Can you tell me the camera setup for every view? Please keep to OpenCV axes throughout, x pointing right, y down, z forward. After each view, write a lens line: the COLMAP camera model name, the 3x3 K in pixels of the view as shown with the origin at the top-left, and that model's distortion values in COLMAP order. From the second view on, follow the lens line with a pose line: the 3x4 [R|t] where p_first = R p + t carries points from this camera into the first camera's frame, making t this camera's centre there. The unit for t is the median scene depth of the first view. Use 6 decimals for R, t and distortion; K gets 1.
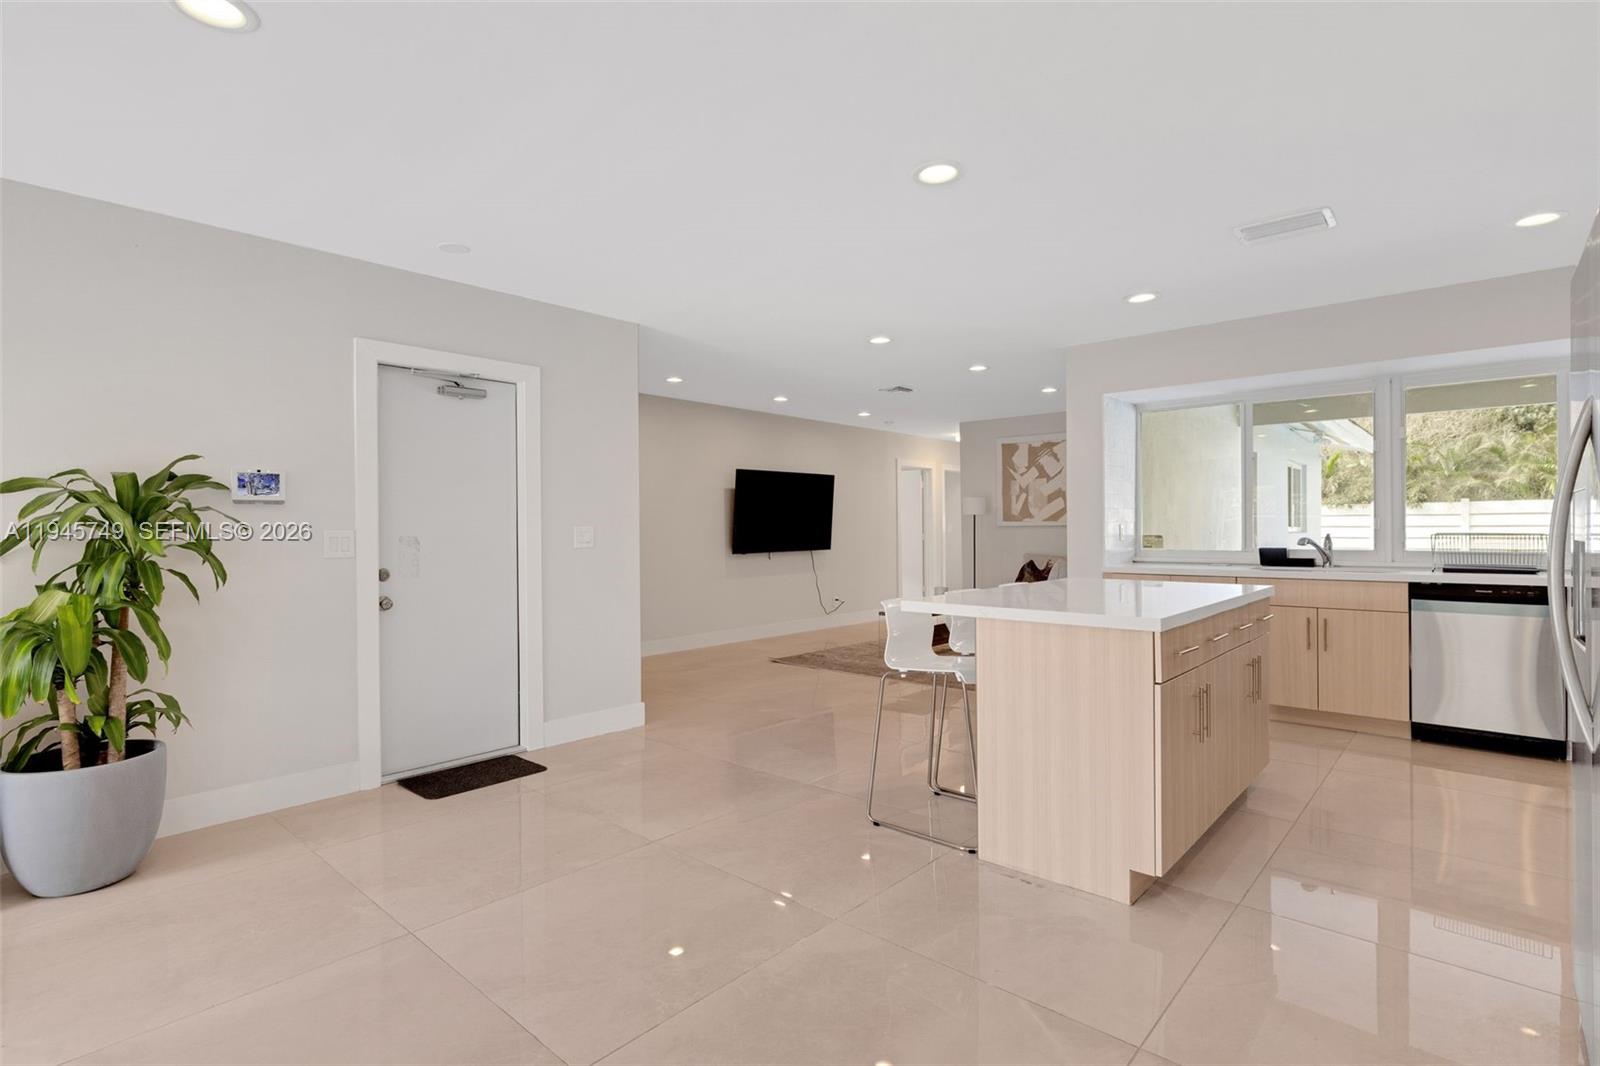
lens RADIAL K [[792.0, 0, 795.7], [0, 792.0, 528.4], [0, 0, 1]] dist [0.001859, -0.000304]
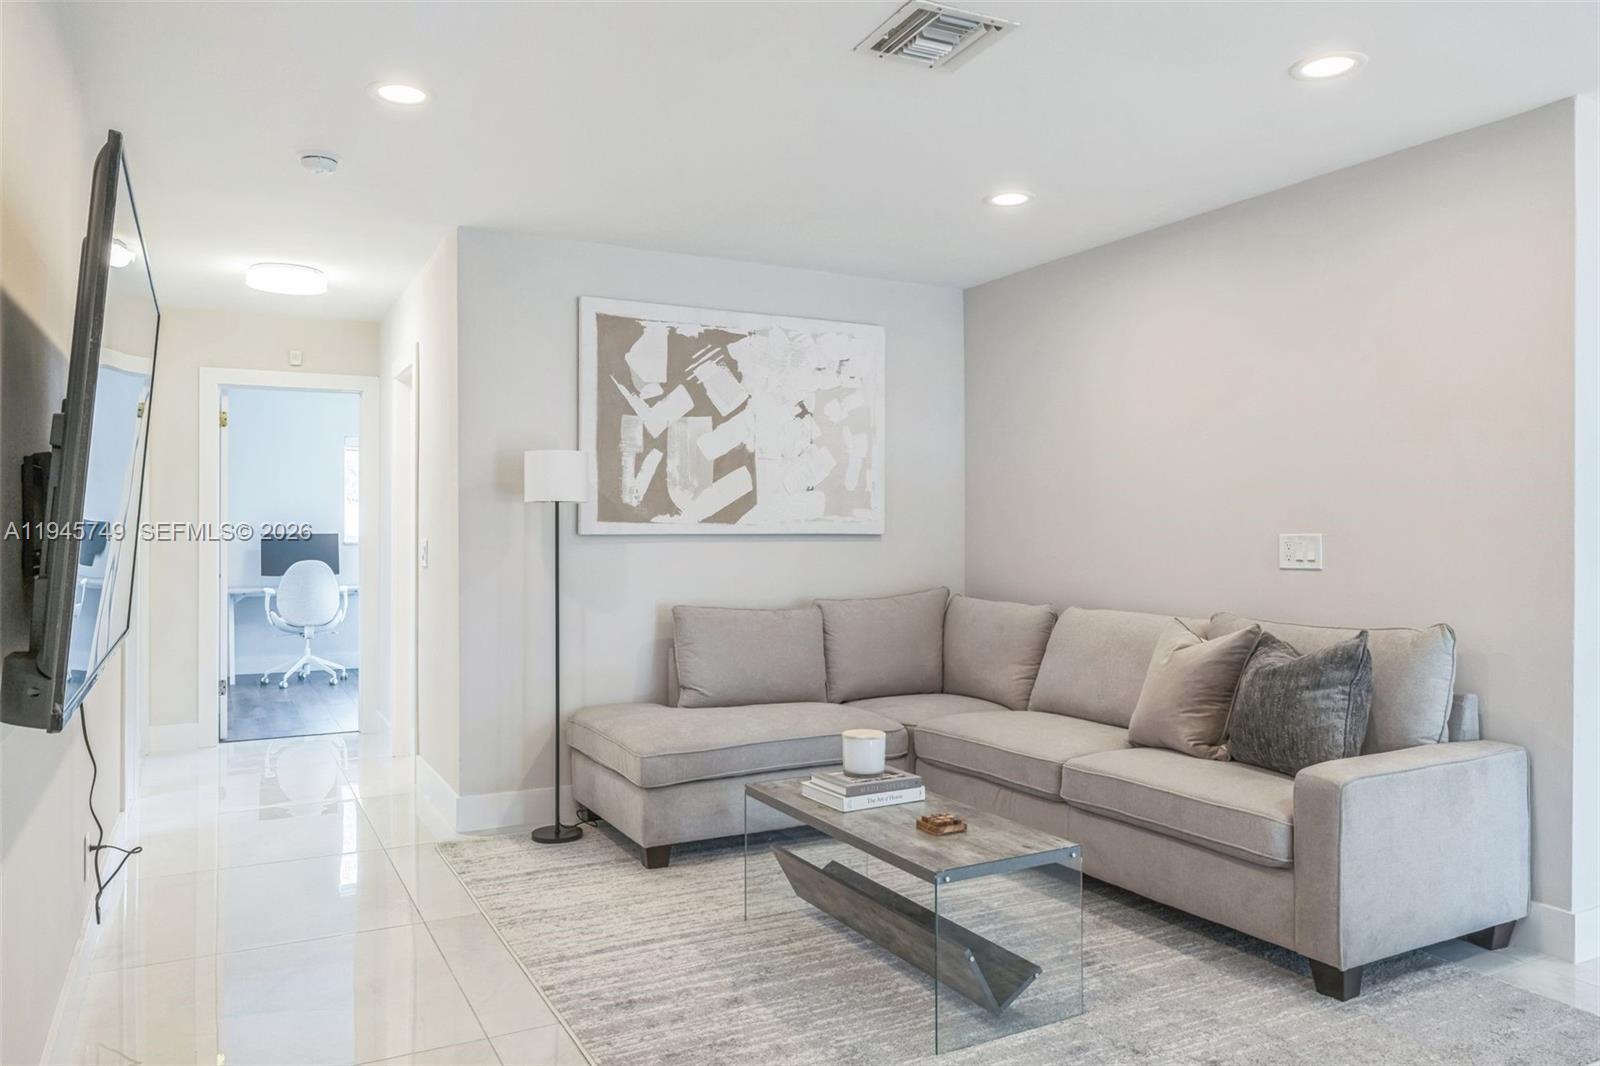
lens RADIAL K [[1117.9, 0, 767.3], [0, 1117.9, 525.4], [0, 0, 1]] dist [0.015393, -0.003703]
pose [[0.343491, 0.011025, 0.939091, -0.211647], [-0.003804, 0.999939, -0.010348, -0.002002], [-0.939148, -0.000017, 0.343512, 0.768583]]
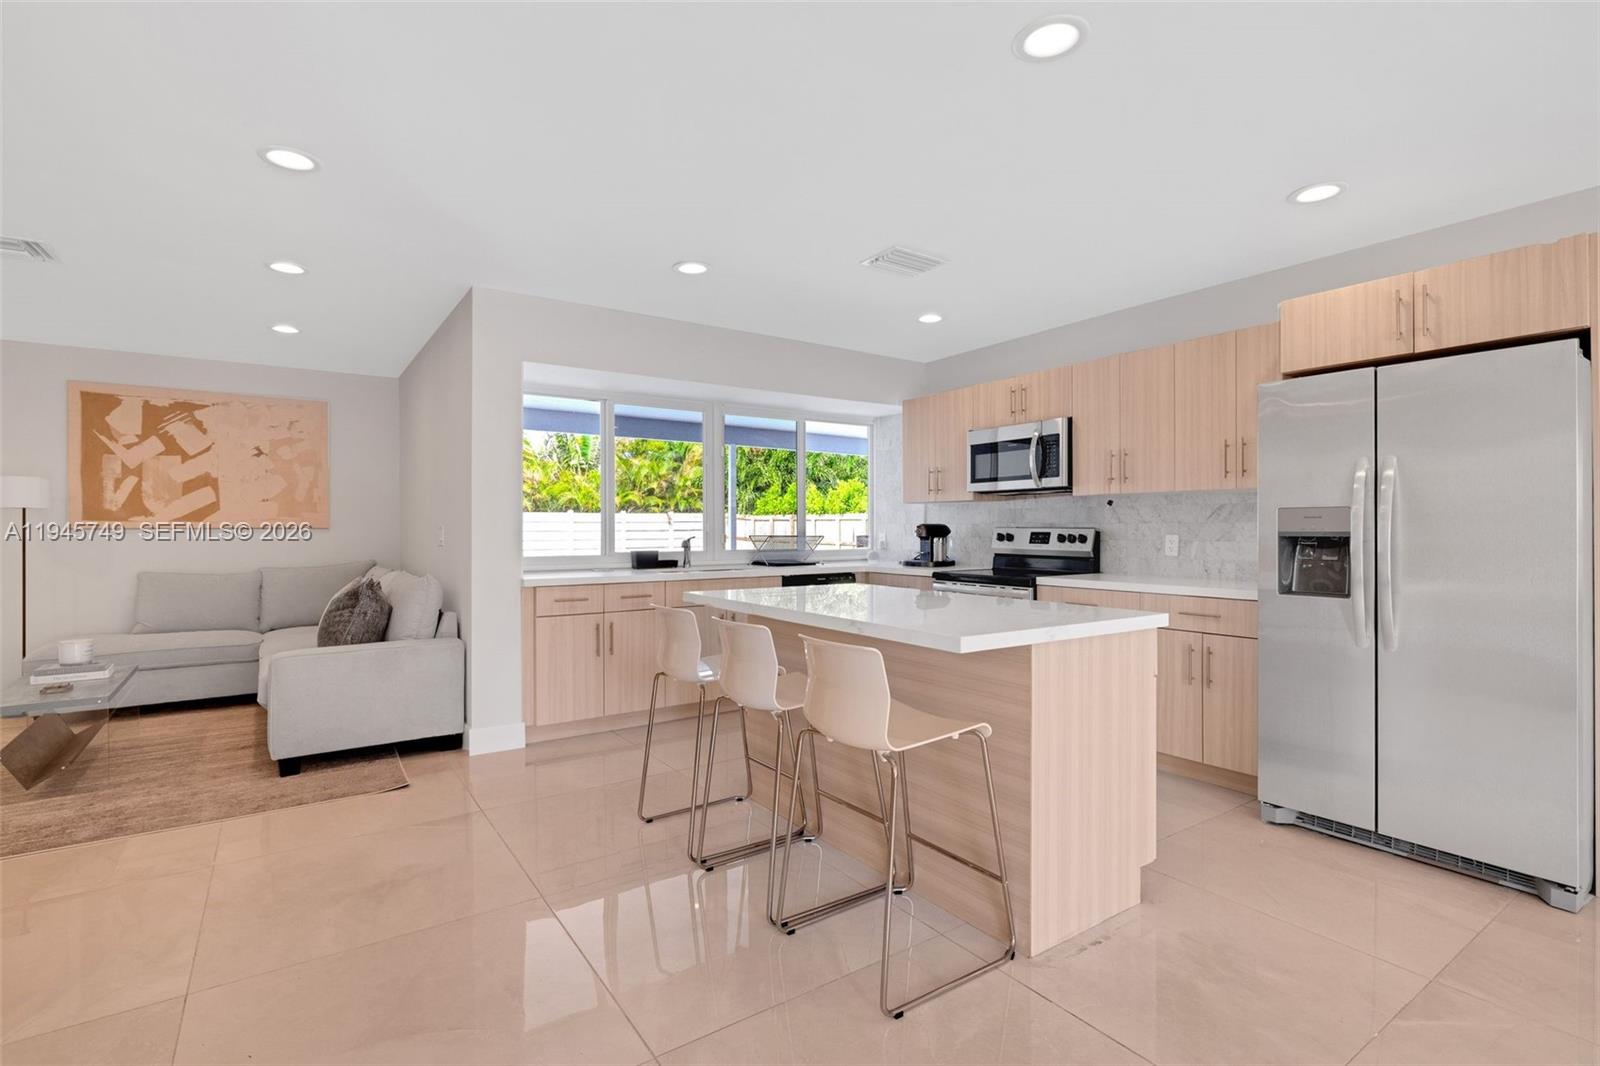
lens RADIAL K [[761.0, 0, 800.1], [0, 761.0, 532.5], [0, 0, 1]] dist [-0.002359, -0.000037]
pose [[0.228383, 0.001957, 0.973569, -0.180415], [0.000492, 0.999998, -0.002125, 0.001837], [-0.973571, 0.000965, 0.228382, 0.349641]]
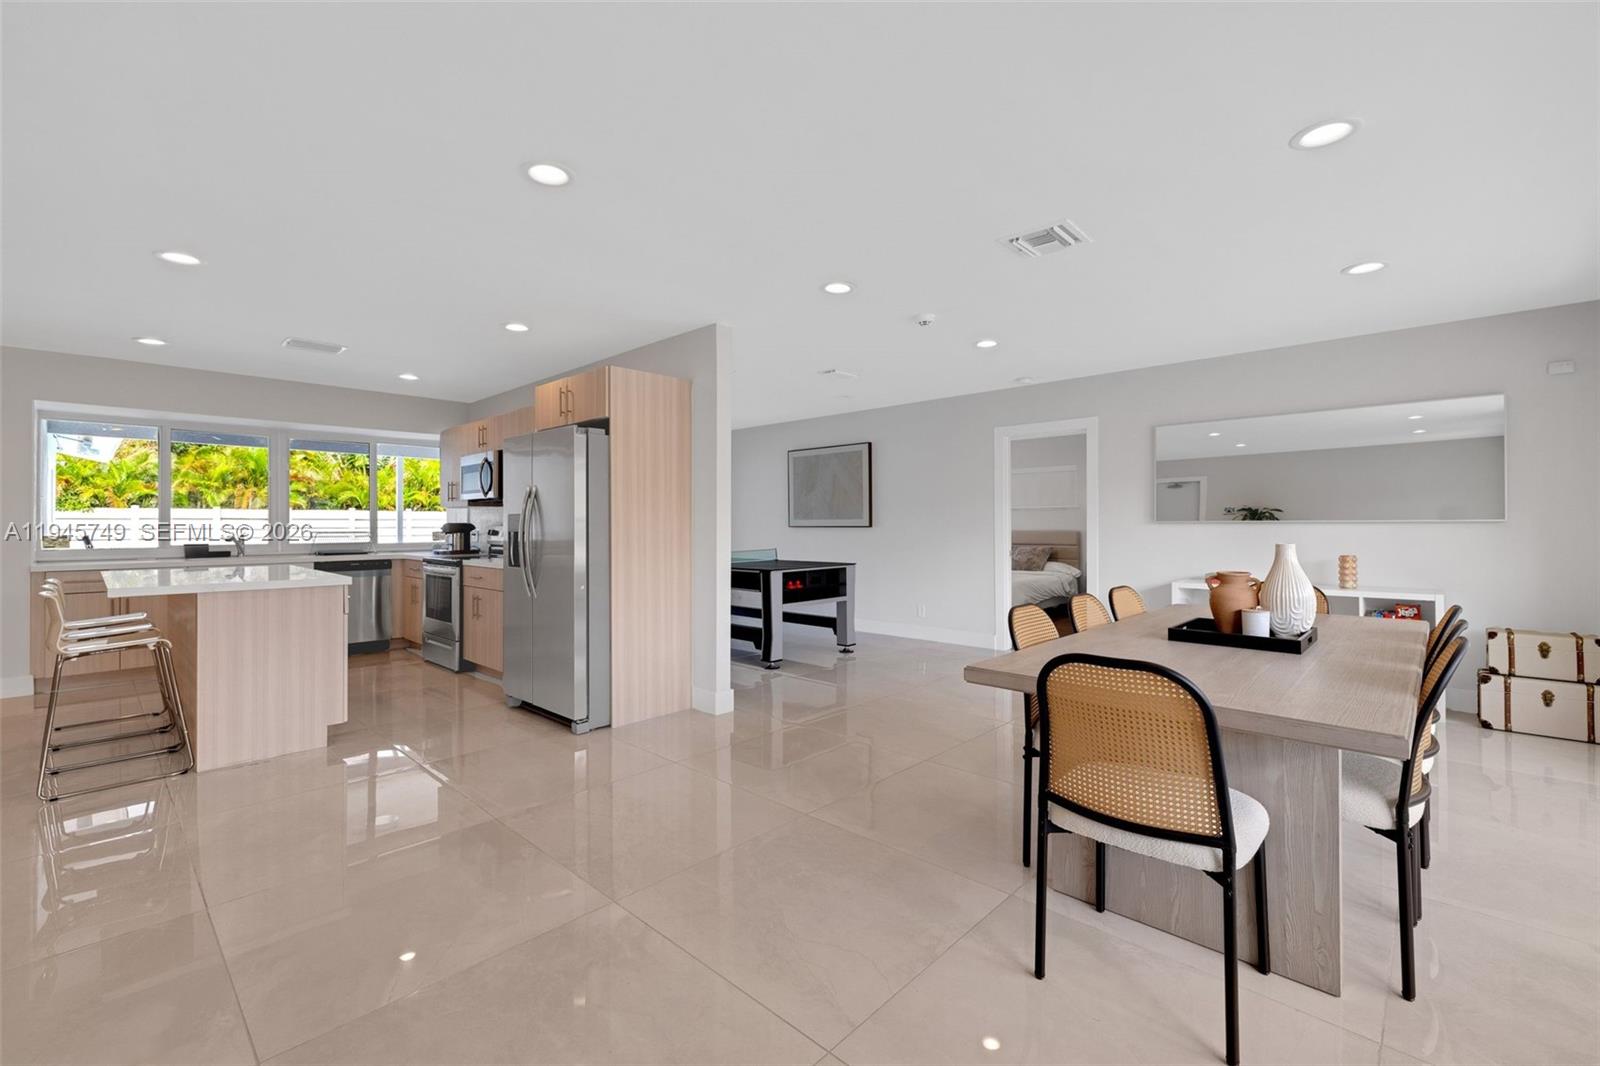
lens RADIAL K [[706.9, 0, 794.8], [0, 706.9, 518.9], [0, 0, 1]] dist [0.014898, 0.000070]
pose [[0.049448, 0.014670, 0.998669, -0.316339], [0.003377, 0.999884, -0.014855, 0.001970], [-0.998771, 0.004107, 0.049392, -0.028989]]
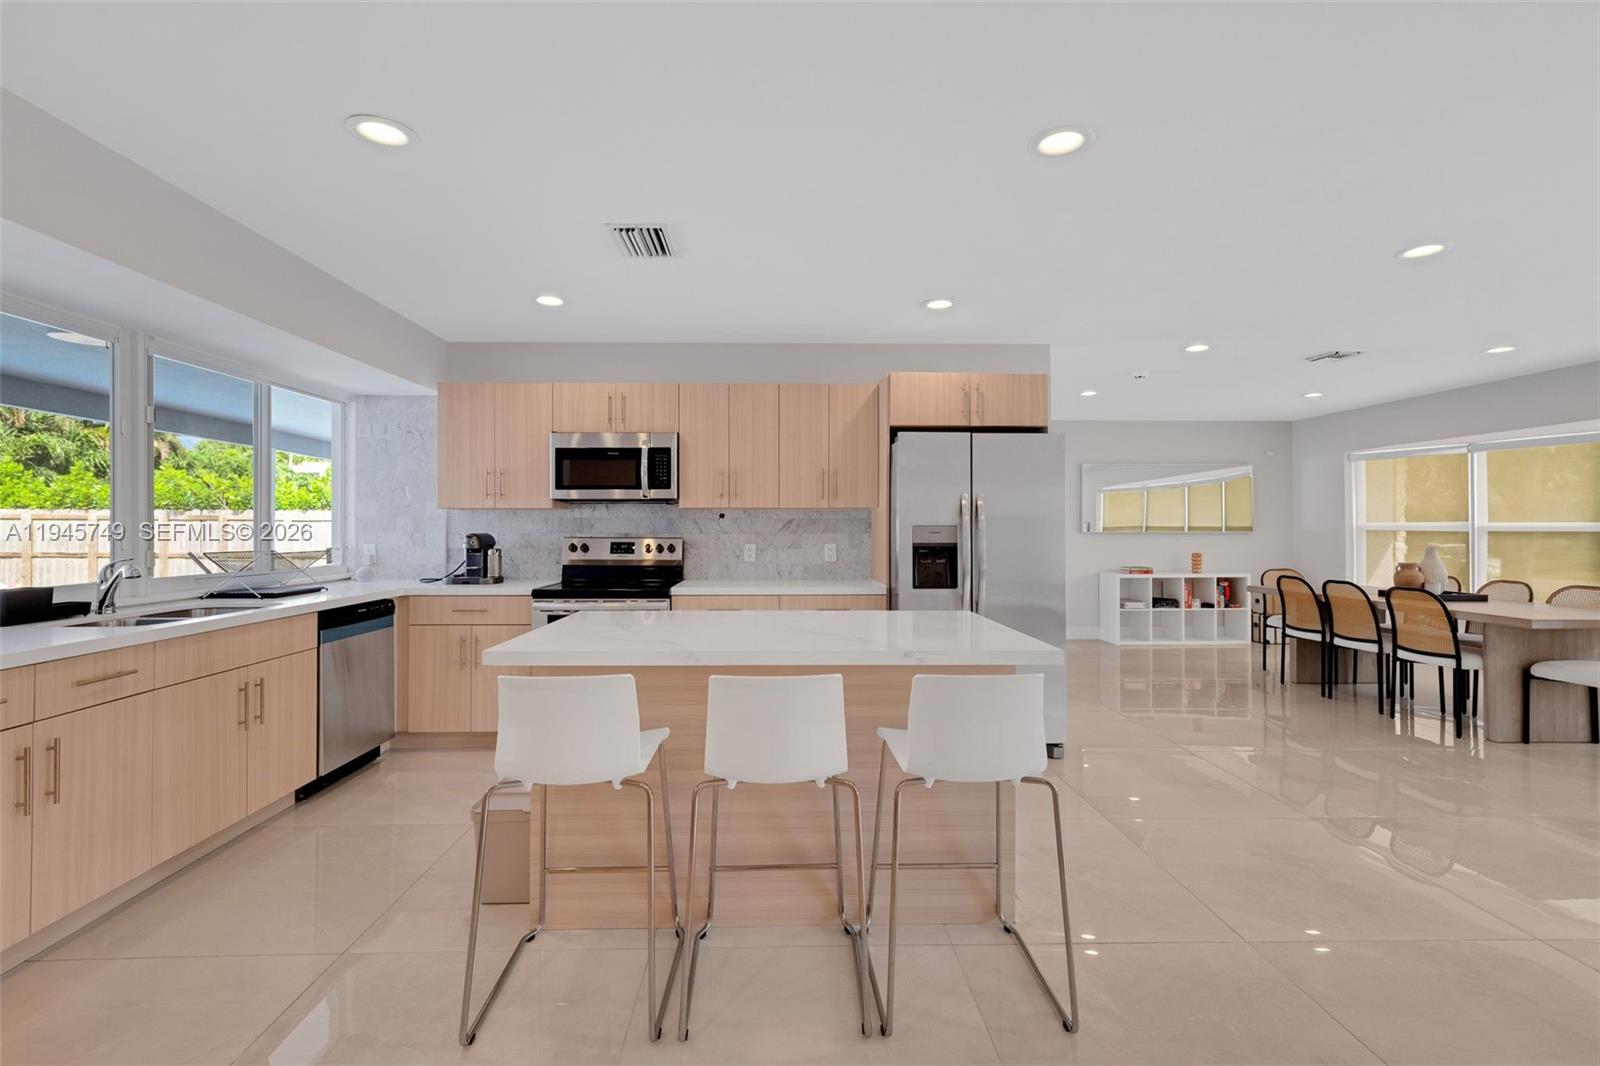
lens RADIAL K [[706.9, 0, 790.0], [0, 706.9, 528.1], [0, 0, 1]] dist [0.014898, 0.000070]
pose [[-0.687423, 0.007649, 0.726217, -0.057300], [0.005285, 0.999971, -0.005530, -0.006375], [-0.726238, 0.000037, -0.687443, 0.573435]]
